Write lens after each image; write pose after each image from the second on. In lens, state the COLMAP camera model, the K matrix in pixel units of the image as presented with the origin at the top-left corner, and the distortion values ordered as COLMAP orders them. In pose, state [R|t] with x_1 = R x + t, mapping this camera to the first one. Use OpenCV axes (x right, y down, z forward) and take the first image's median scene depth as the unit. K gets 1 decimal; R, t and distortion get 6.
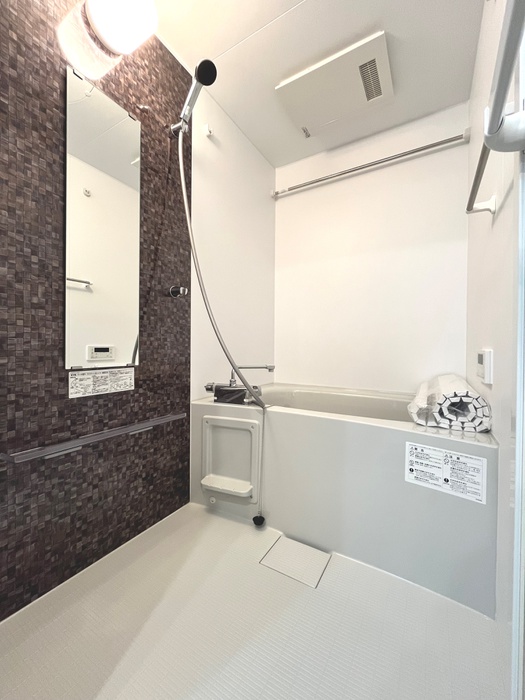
lens RADIAL K [[282.5, 0, 262.8], [0, 282.5, 347.9], [0, 0, 1]] dist [-0.004553, 0.000141]
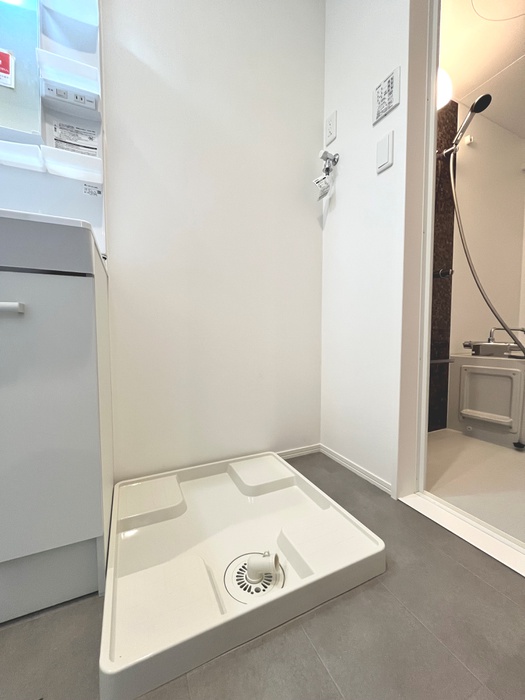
lens RADIAL K [[282.5, 0, 262.8], [0, 282.5, 347.9], [0, 0, 1]] dist [-0.004553, 0.000141]
pose [[0.830642, 0.023148, -0.556325, -0.259762], [0.004283, 0.998840, 0.047956, 0.093307], [0.556790, -0.042217, 0.829580, -0.635877]]
